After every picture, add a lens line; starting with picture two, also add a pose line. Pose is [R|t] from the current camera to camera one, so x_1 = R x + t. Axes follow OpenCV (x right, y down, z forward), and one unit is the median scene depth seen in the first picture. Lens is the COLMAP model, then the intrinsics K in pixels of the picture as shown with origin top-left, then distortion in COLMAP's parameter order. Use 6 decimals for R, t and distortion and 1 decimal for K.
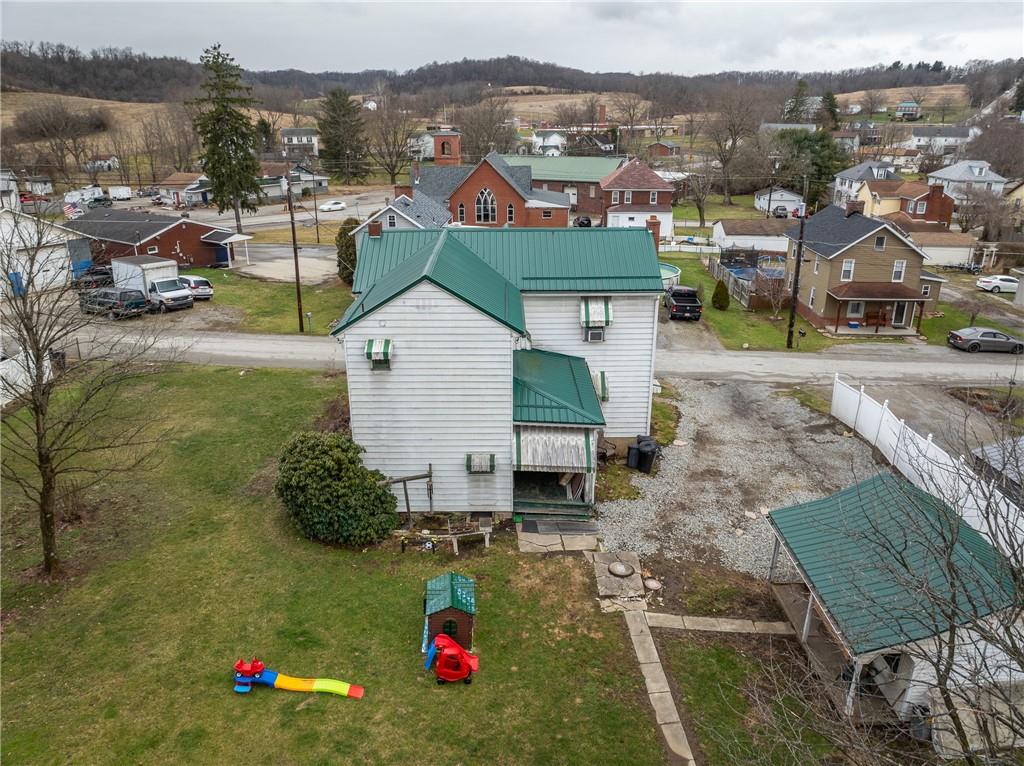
lens RADIAL K [[720.0, 0, 517.4], [0, 720.0, 382.2], [0, 0, 1]] dist [-0.036861, -0.000815]
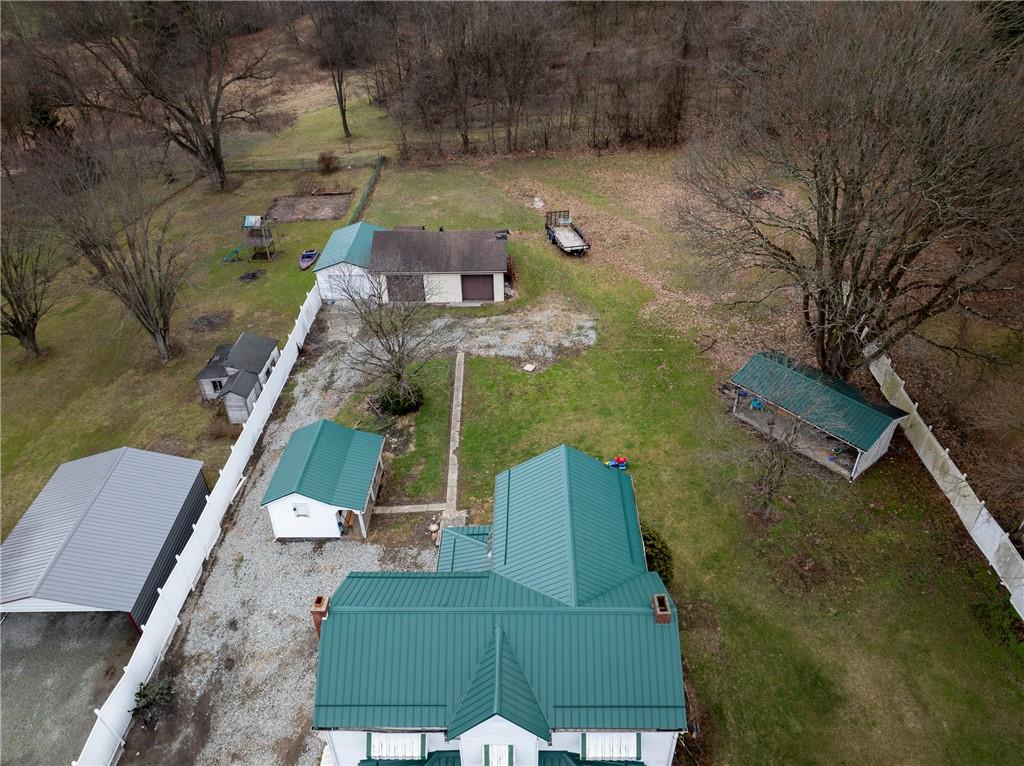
lens RADIAL K [[720.0, 0, 517.4], [0, 720.0, 382.2], [0, 0, 1]] dist [-0.036861, -0.000815]
pose [[-0.999339, -0.005827, 0.035887, -0.085652], [0.026300, 0.565655, 0.824222, -1.441627], [-0.025103, 0.824621, -0.565128, 1.749479]]
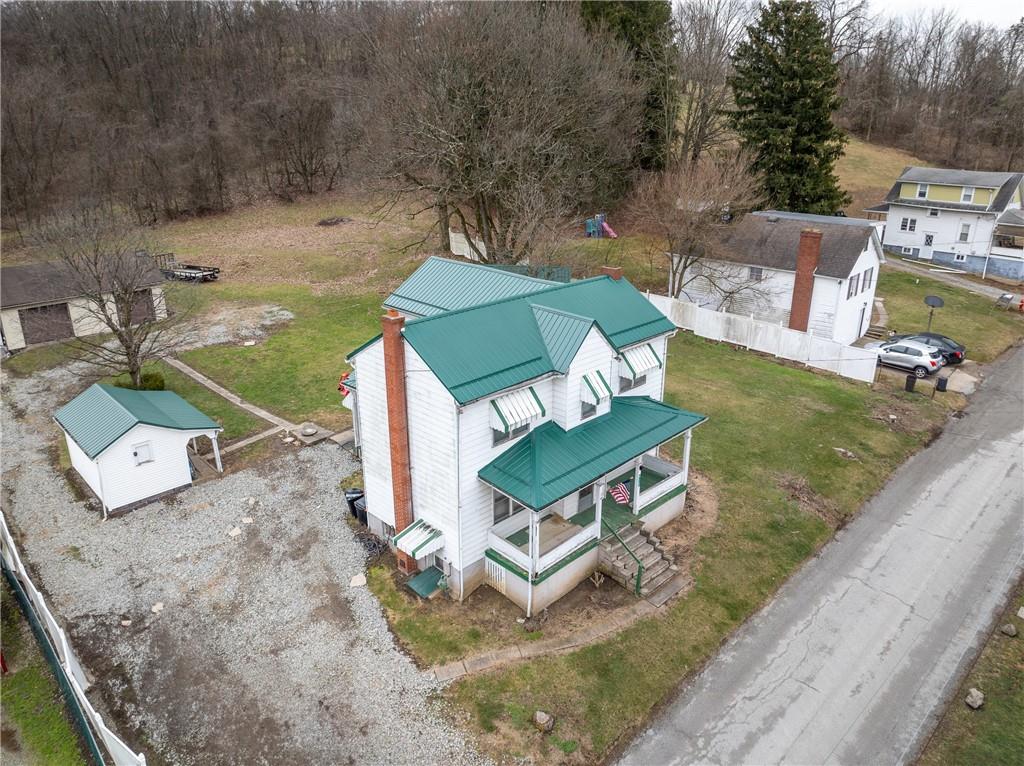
lens RADIAL K [[720.0, 0, 517.4], [0, 720.0, 382.2], [0, 0, 1]] dist [-0.036861, -0.000815]
pose [[-0.719849, 0.243101, -0.650168, 0.868689], [-0.247775, 0.784967, 0.567833, -0.907735], [0.648402, 0.569849, -0.504824, 2.139583]]
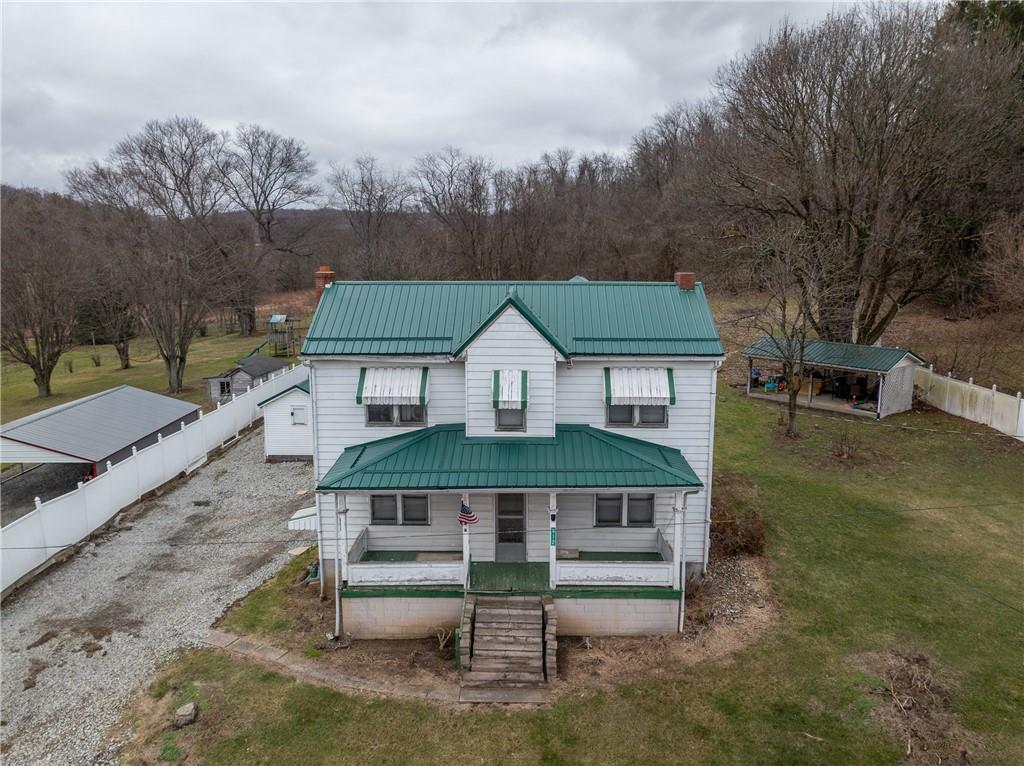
lens RADIAL K [[720.0, 0, 517.4], [0, 720.0, 382.2], [0, 0, 1]] dist [-0.036861, -0.000815]
pose [[-0.999034, -0.004593, 0.043707, -0.072566], [0.018314, 0.860546, 0.509044, -0.719741], [-0.039950, 0.509352, -0.859630, 2.408446]]
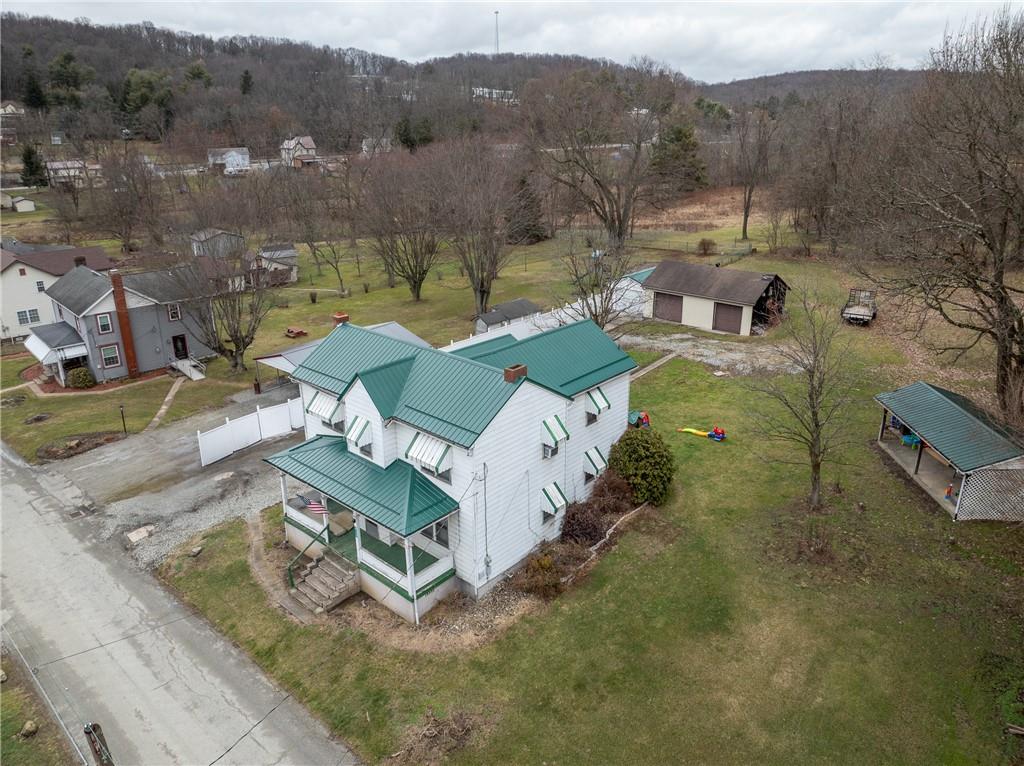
lens RADIAL K [[720.0, 0, 517.4], [0, 720.0, 382.2], [0, 0, 1]] dist [-0.036861, -0.000815]
pose [[-0.729695, -0.231886, 0.643253, -1.128060], [0.246825, 0.787985, 0.564055, -1.026211], [-0.637670, 0.570359, -0.517753, 2.086774]]
